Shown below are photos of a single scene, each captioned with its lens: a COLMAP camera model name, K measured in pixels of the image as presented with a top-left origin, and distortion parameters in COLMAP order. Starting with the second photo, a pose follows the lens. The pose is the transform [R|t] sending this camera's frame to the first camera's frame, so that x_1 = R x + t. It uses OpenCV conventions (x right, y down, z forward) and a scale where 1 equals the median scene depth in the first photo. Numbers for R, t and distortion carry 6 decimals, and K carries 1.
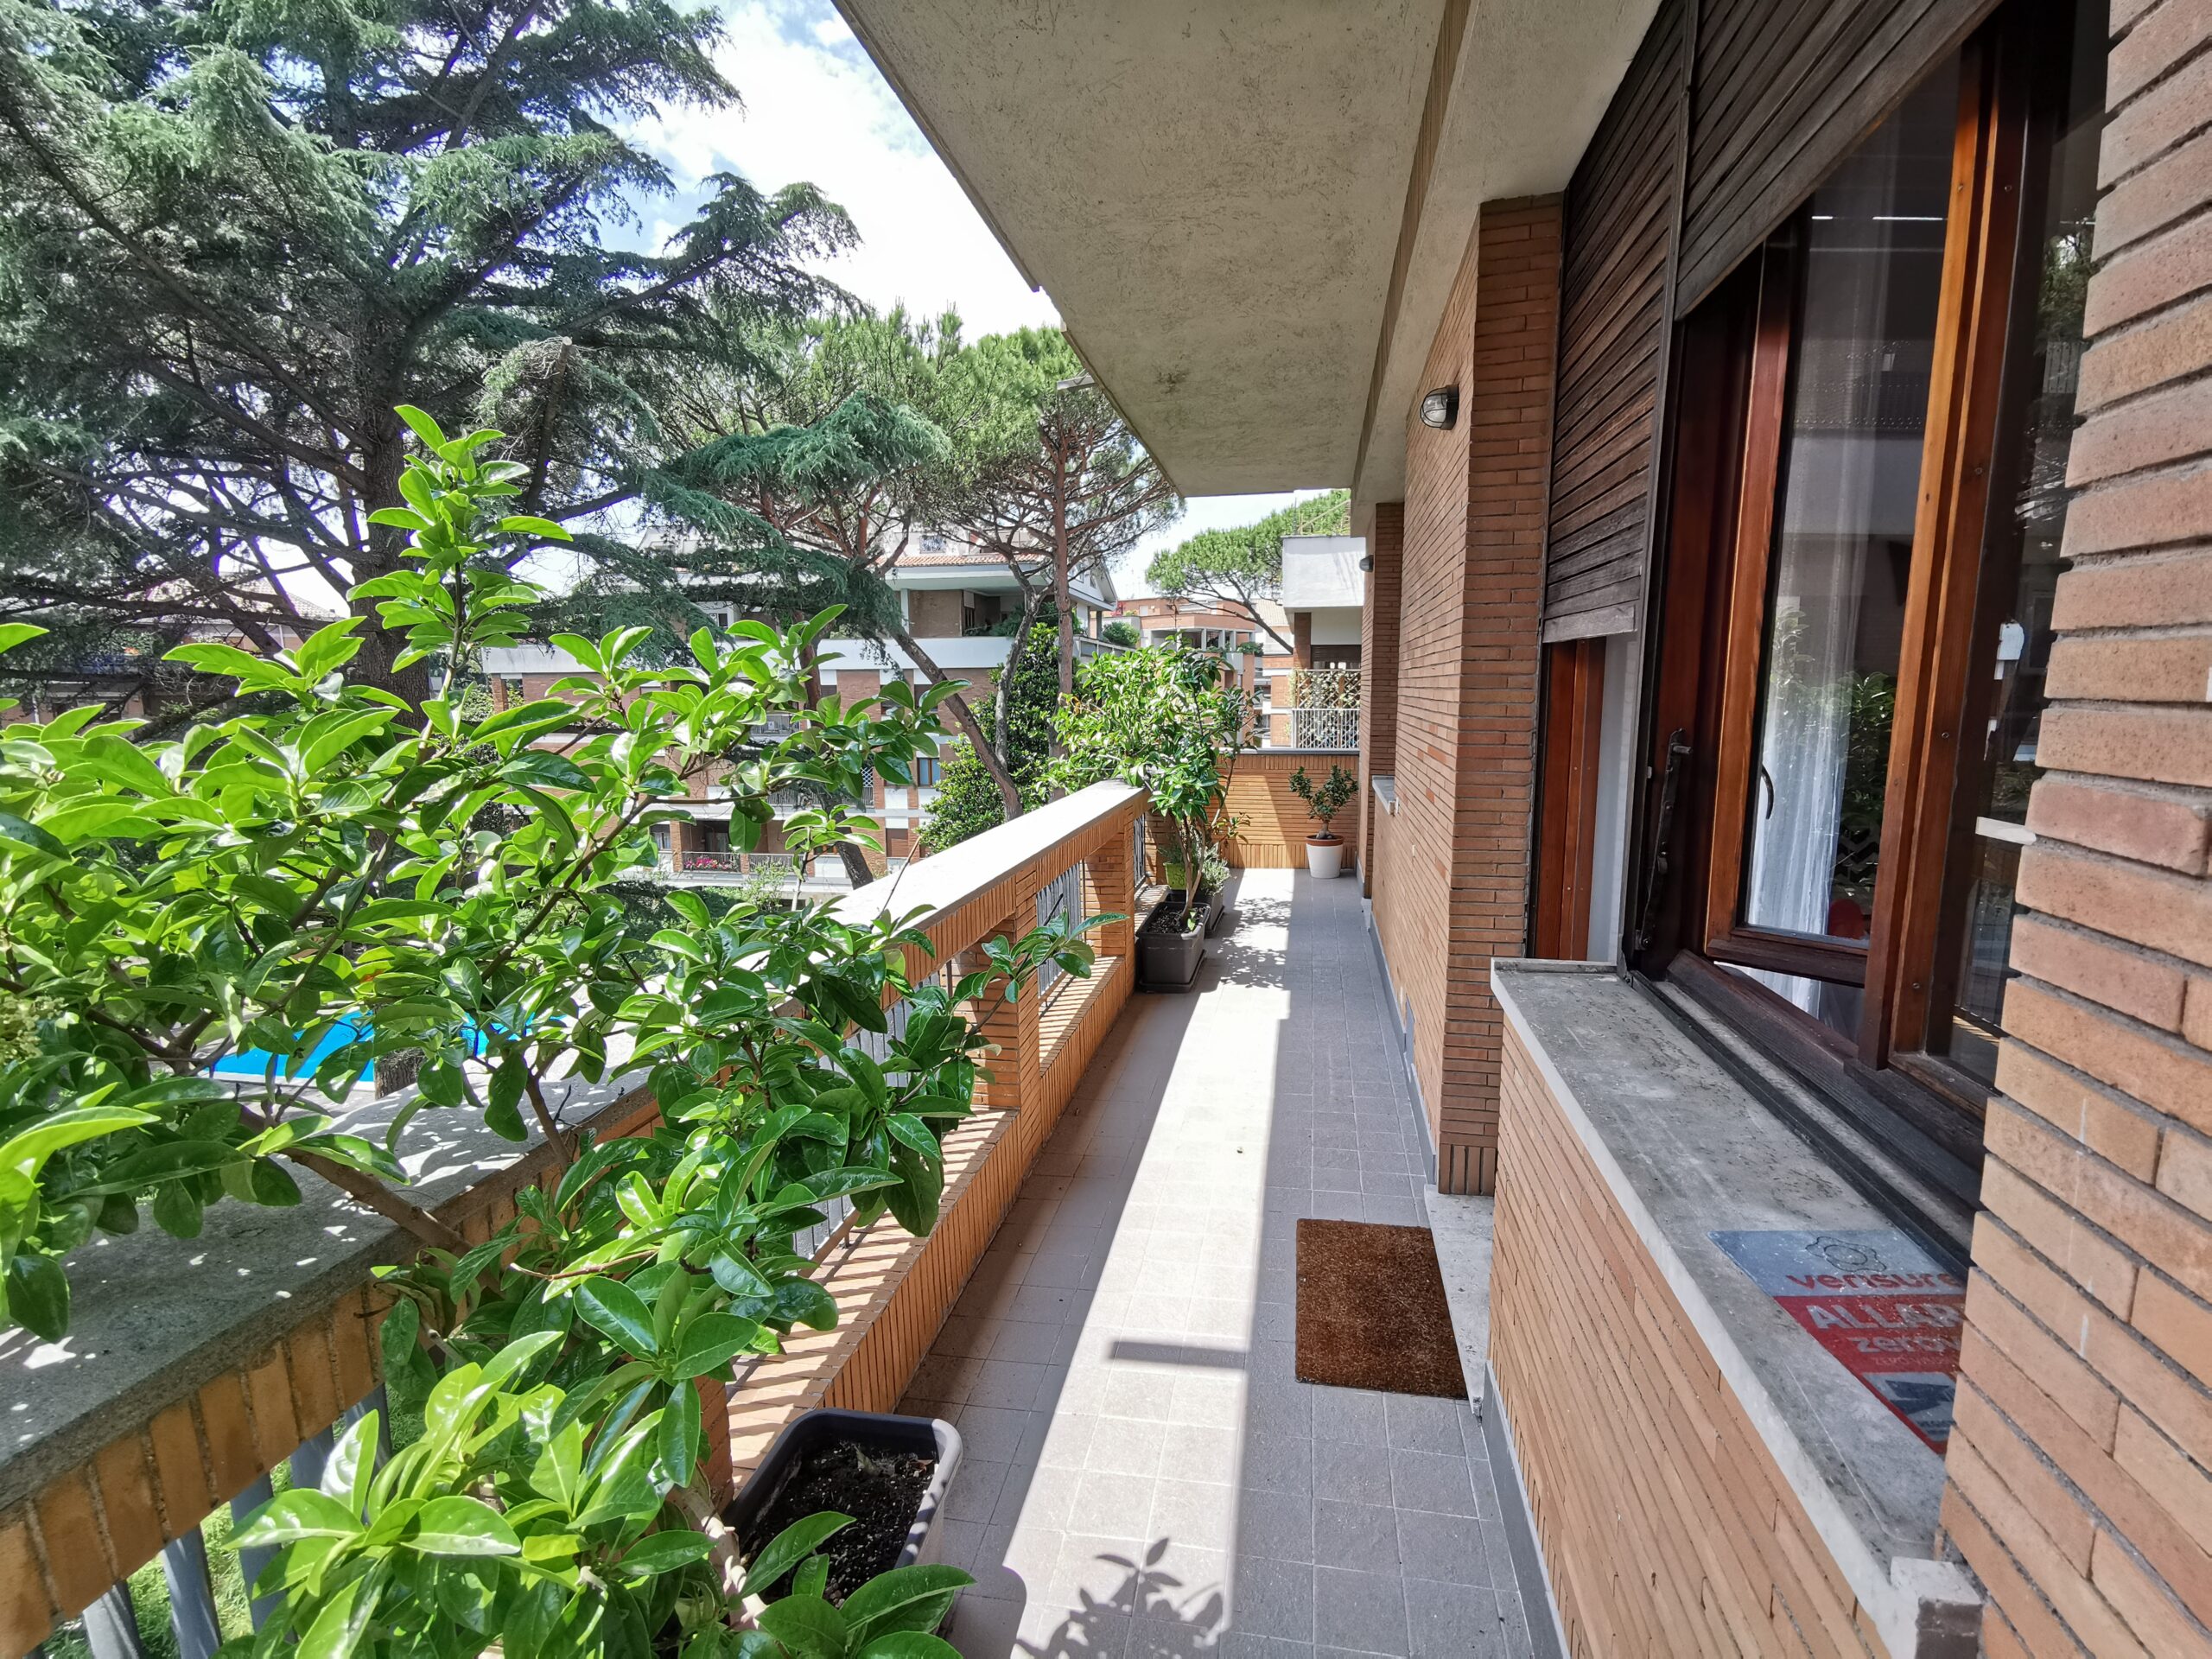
lens RADIAL K [[1018.4, 0, 1101.3], [0, 1018.4, 838.0], [0, 0, 1]] dist [-0.002745, 0.010399]
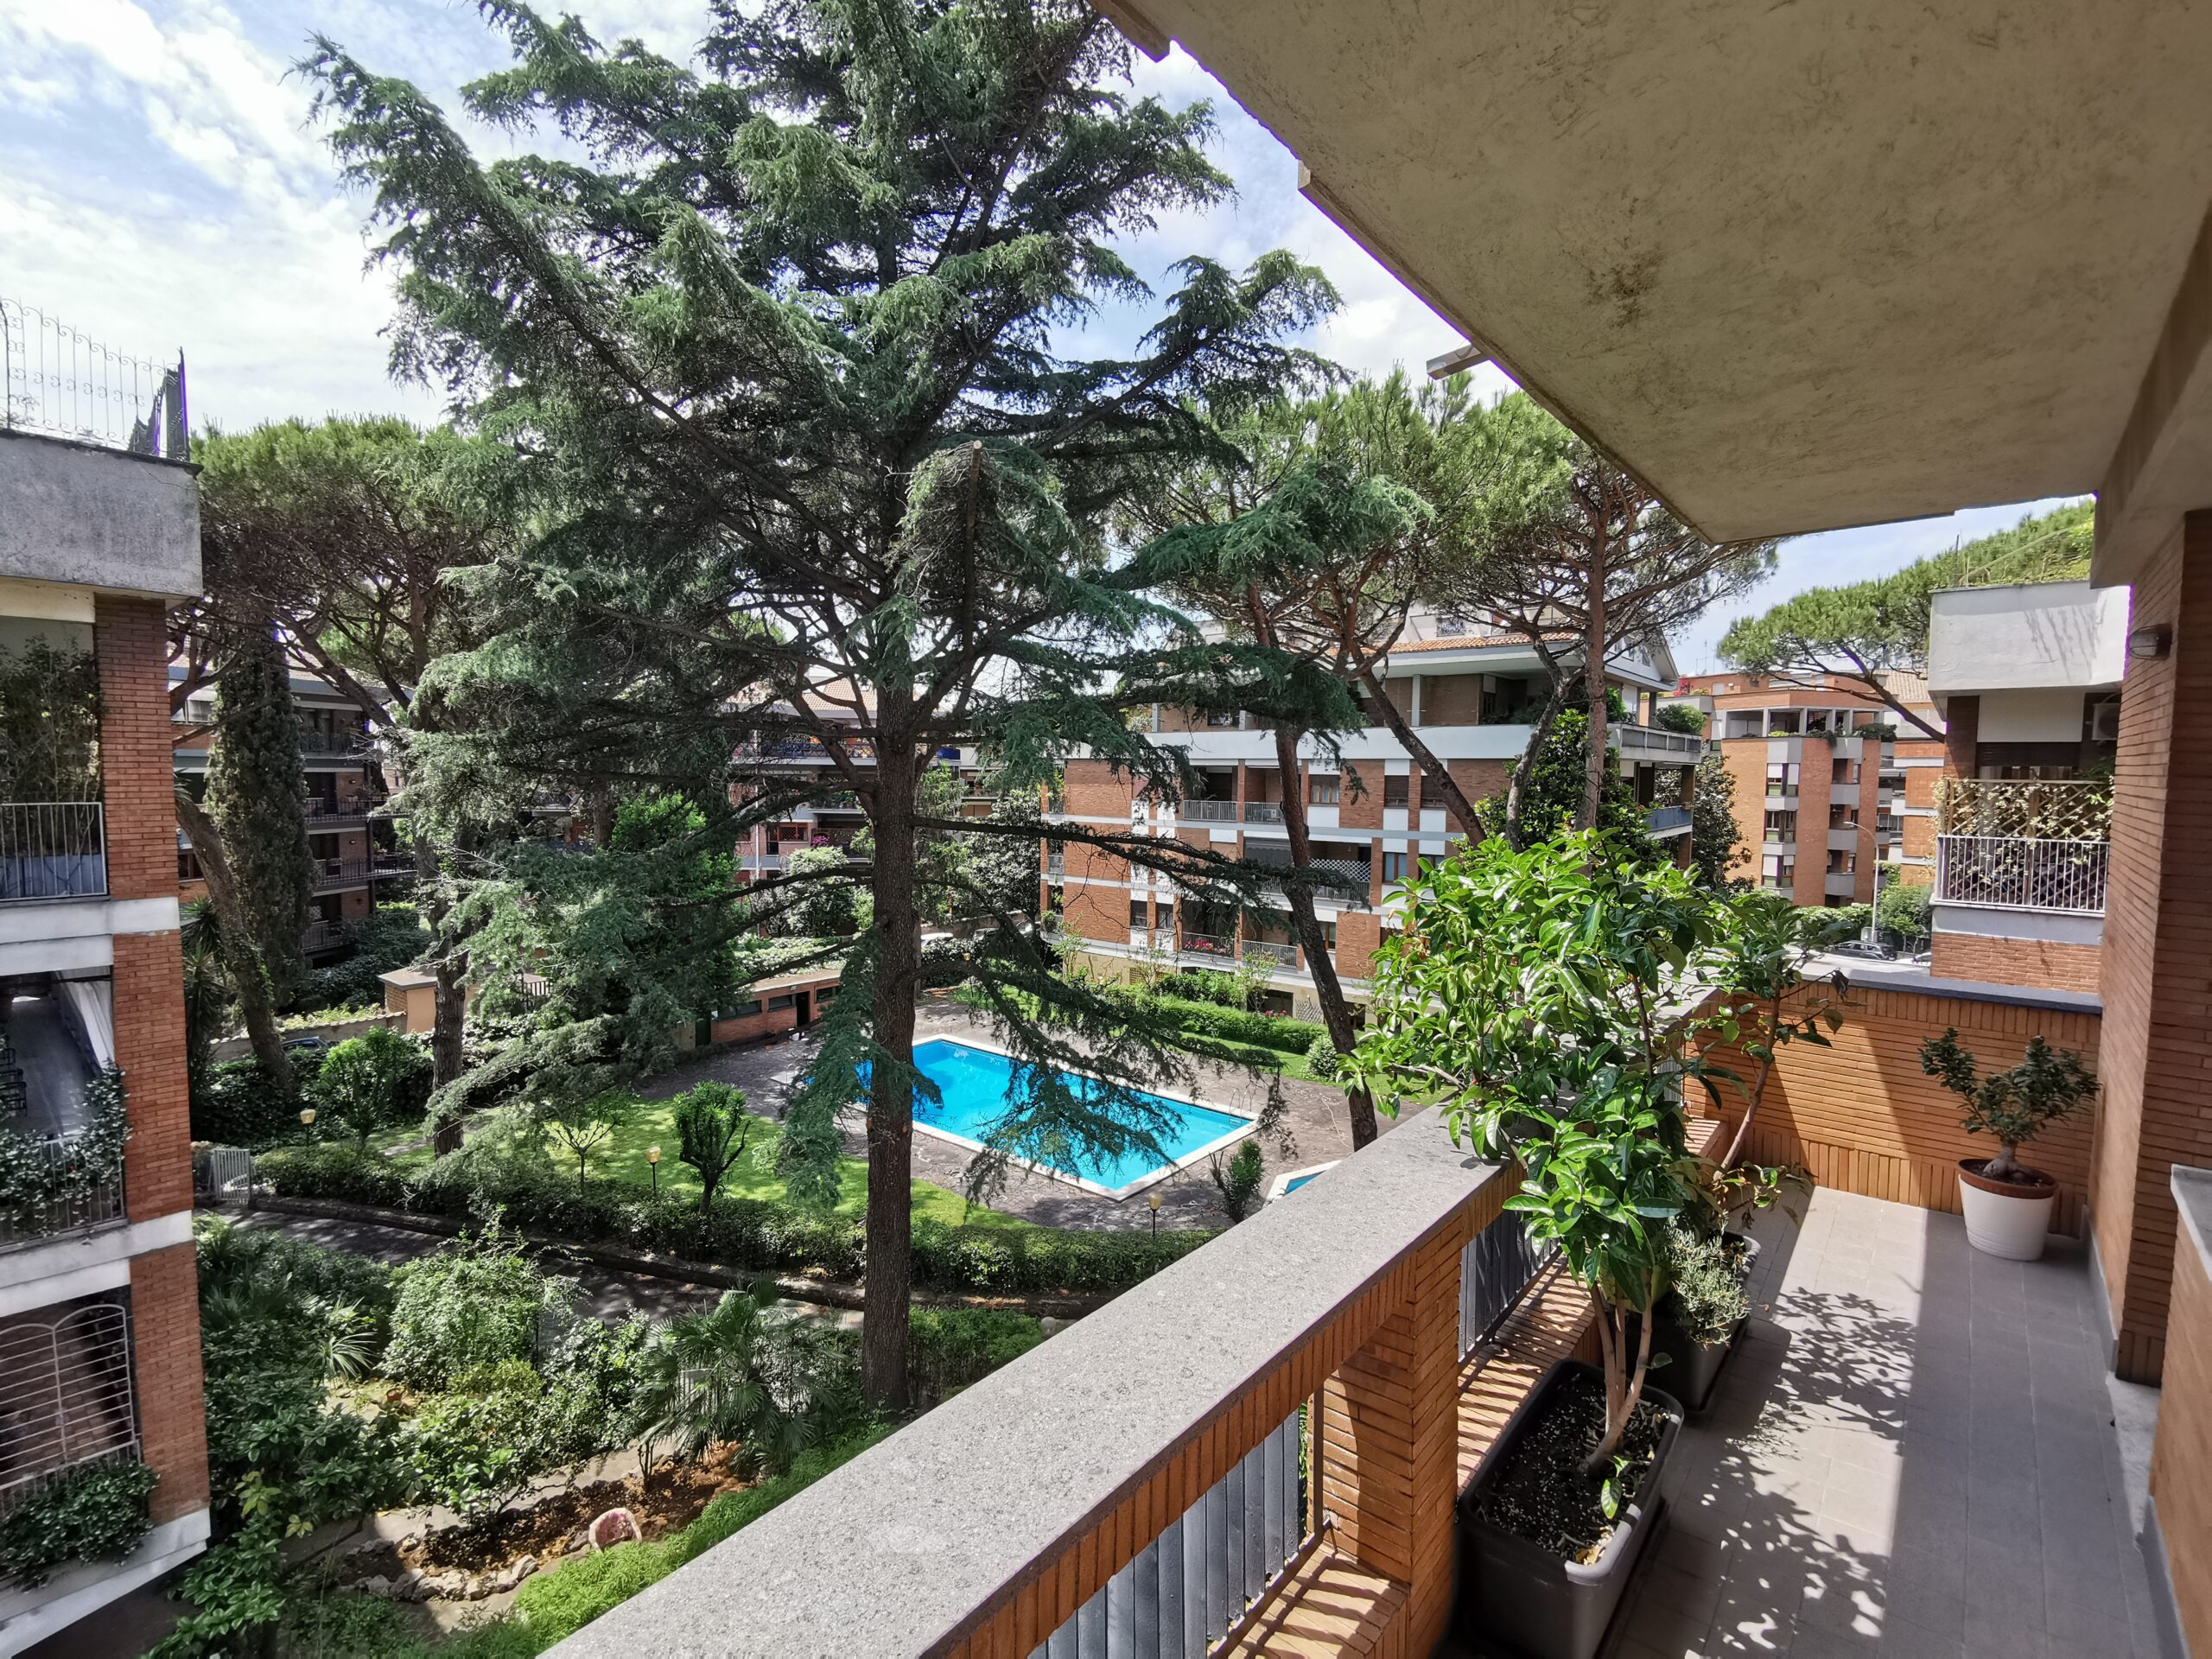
lens RADIAL K [[1018.4, 0, 1101.3], [0, 1018.4, 838.0], [0, 0, 1]] dist [-0.002745, 0.010399]
pose [[0.875724, 0.046386, -0.480579, 0.028773], [-0.084157, 0.994802, -0.057334, -0.045815], [0.475421, 0.090653, 0.875075, 0.150819]]
